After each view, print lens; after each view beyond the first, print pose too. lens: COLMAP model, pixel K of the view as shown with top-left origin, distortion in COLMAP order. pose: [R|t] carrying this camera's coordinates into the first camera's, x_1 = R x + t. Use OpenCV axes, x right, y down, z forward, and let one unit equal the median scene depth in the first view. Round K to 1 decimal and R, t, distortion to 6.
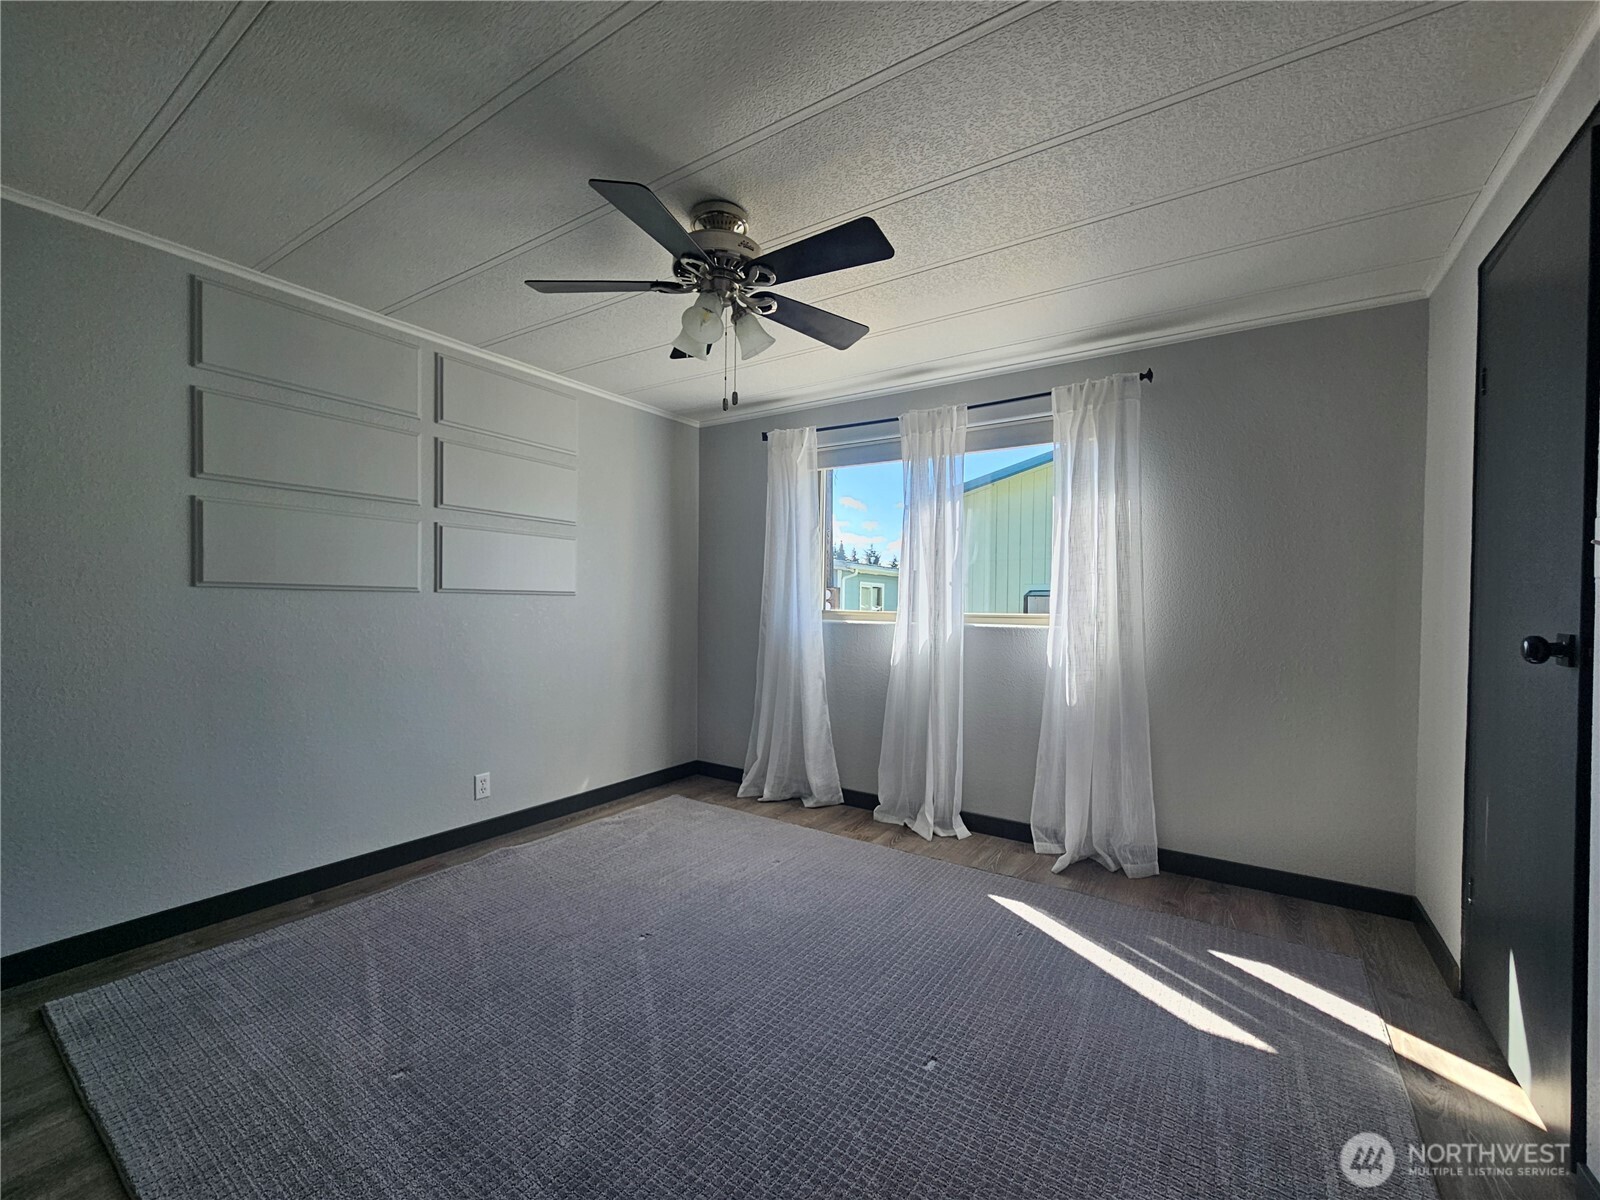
lens RADIAL K [[659.1, 0, 798.2], [0, 659.1, 611.1], [0, 0, 1]] dist [0.000224, 0.000693]
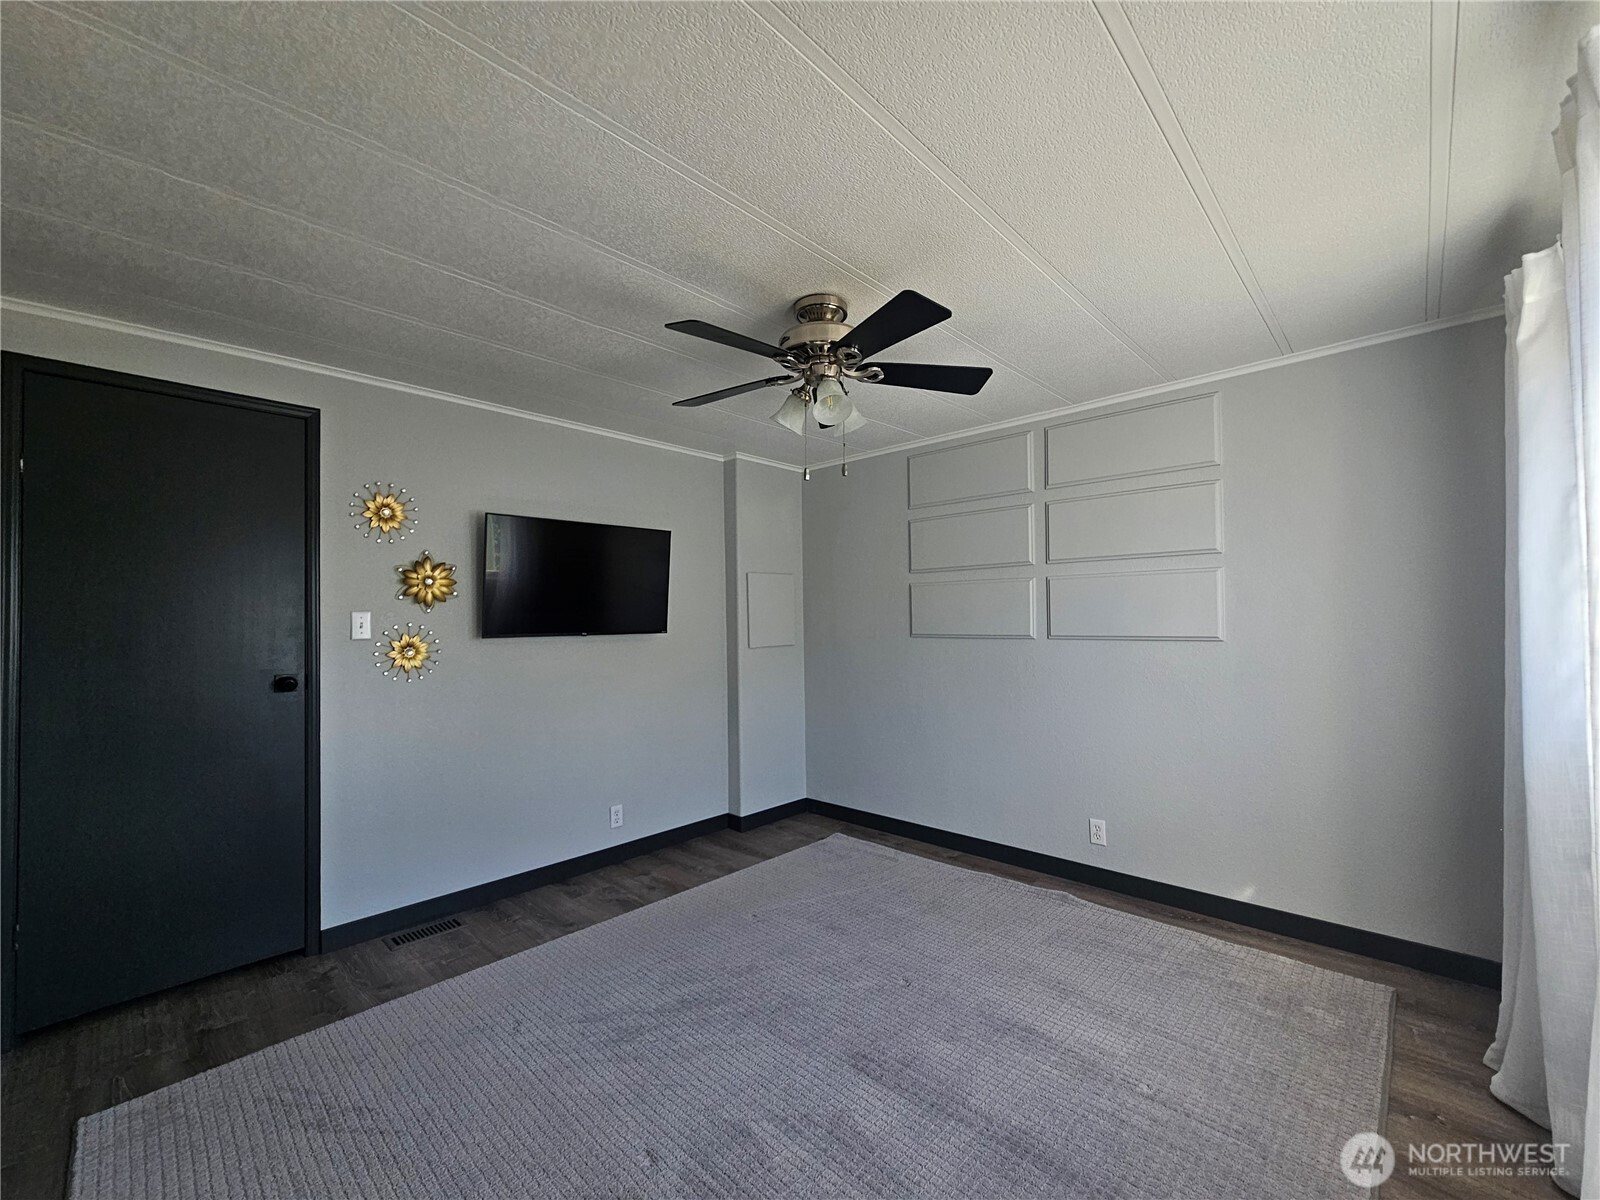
lens RADIAL K [[659.1, 0, 798.2], [0, 659.1, 611.1], [0, 0, 1]] dist [0.000224, 0.000693]
pose [[-0.163700, -0.020696, -0.986293, 0.637244], [-0.002423, 0.999785, -0.020577, -0.052244], [0.986507, -0.000978, -0.163715, 0.773343]]
